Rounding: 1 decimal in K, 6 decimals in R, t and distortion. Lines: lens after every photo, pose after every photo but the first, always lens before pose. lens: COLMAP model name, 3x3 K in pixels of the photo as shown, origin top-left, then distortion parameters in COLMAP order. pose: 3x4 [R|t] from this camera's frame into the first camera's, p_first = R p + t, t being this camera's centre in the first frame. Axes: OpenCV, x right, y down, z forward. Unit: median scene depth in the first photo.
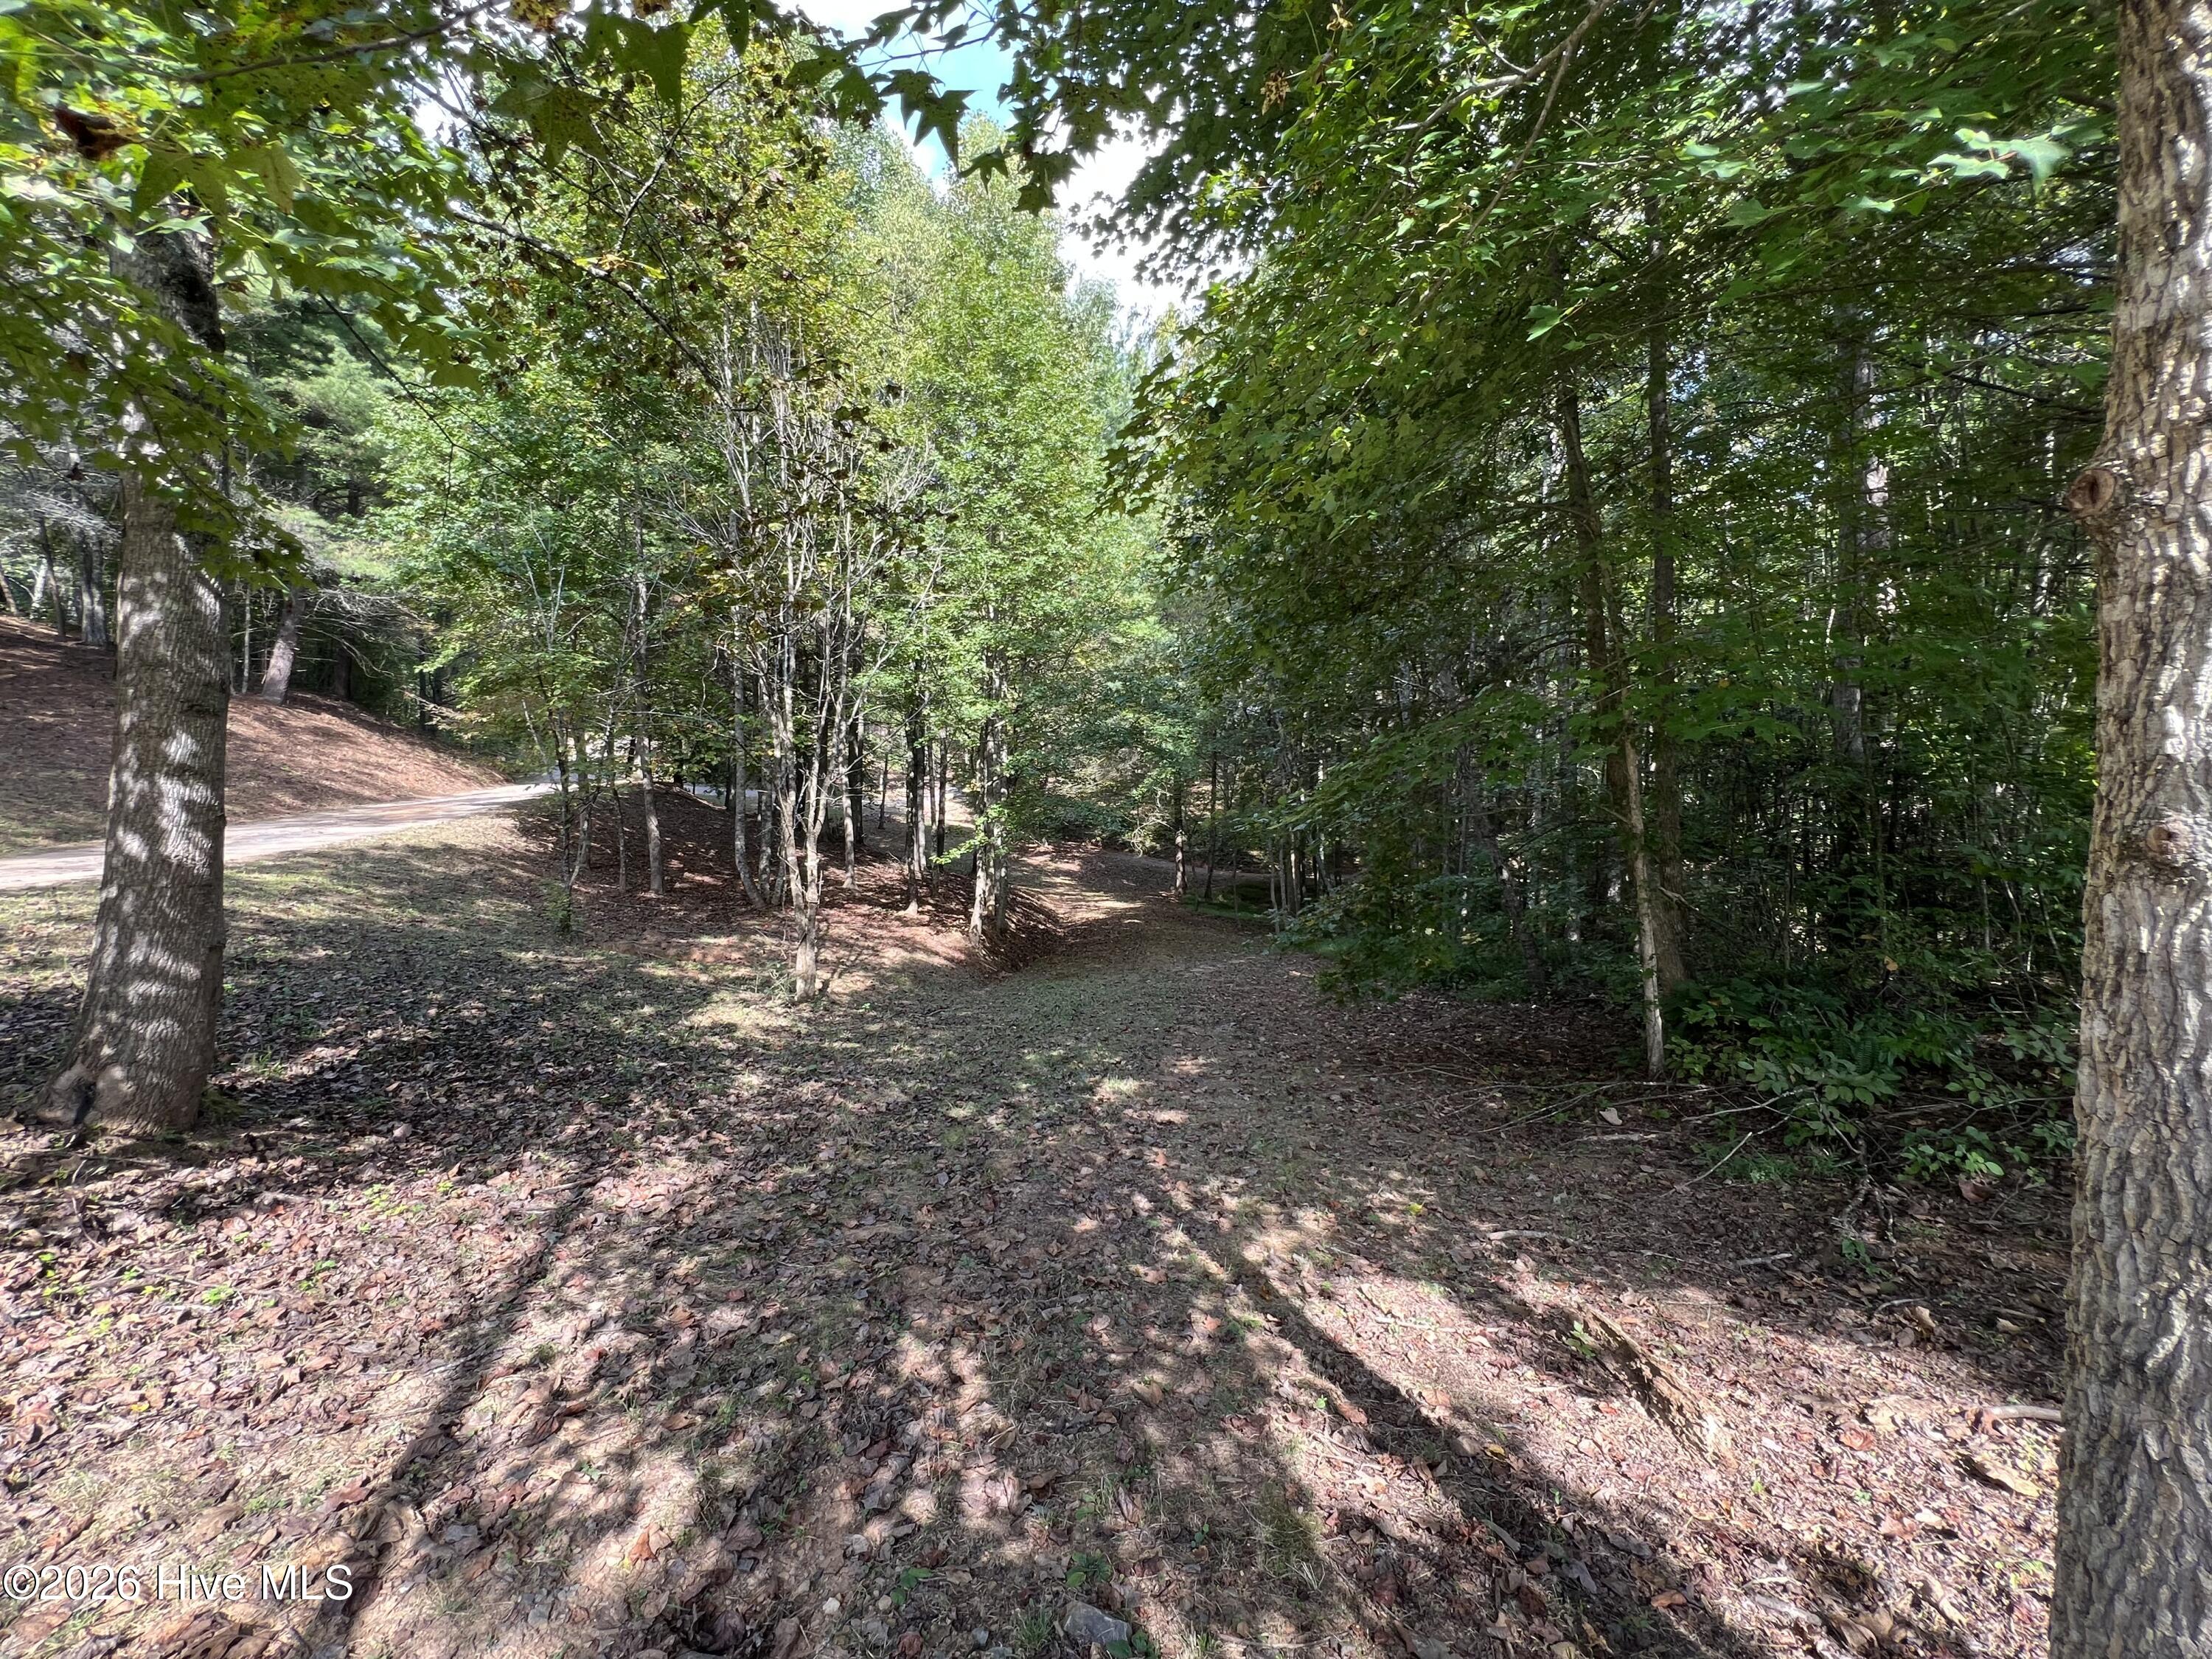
lens RADIAL K [[888.9, 0, 1104.4], [0, 888.9, 826.9], [0, 0, 1]] dist [-0.005190, 0.001208]
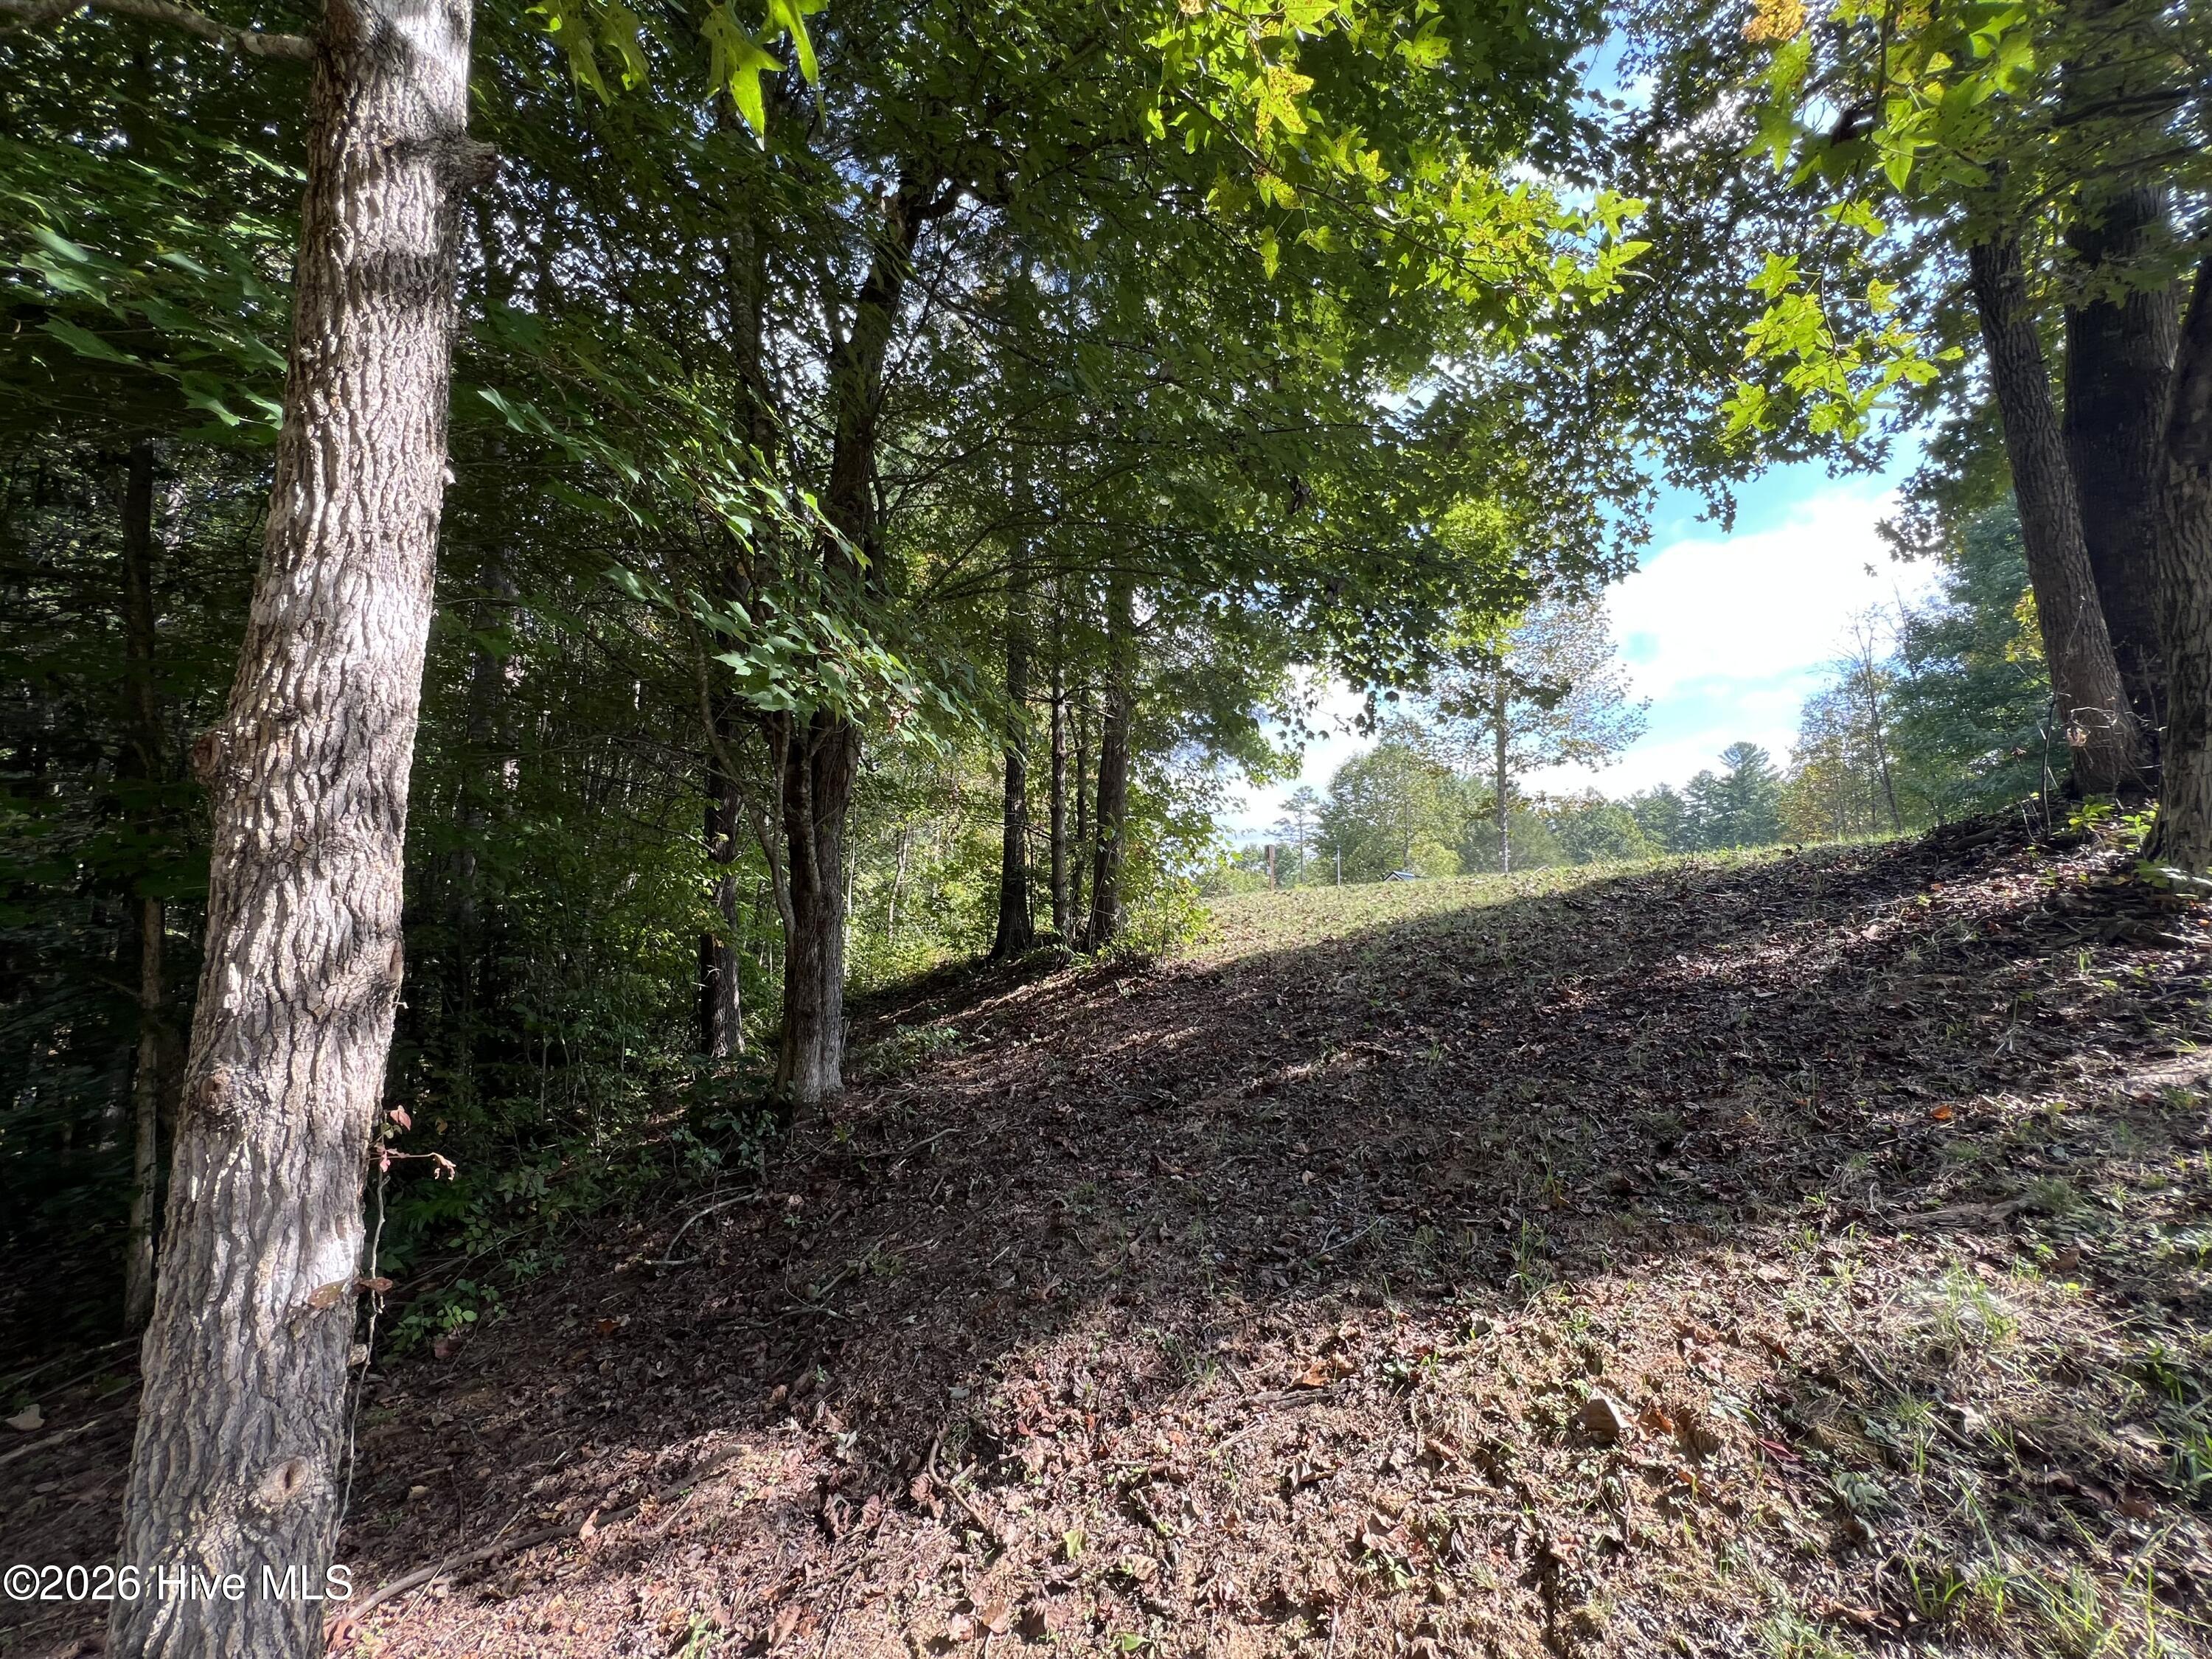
lens RADIAL K [[888.9, 0, 1104.1], [0, 888.9, 827.5], [0, 0, 1]] dist [-0.005190, 0.001208]
pose [[0.261921, 0.148984, 0.953521, 0.421447], [0.014758, 0.987279, -0.158312, -0.113366], [-0.964977, 0.055537, 0.256390, -0.324233]]
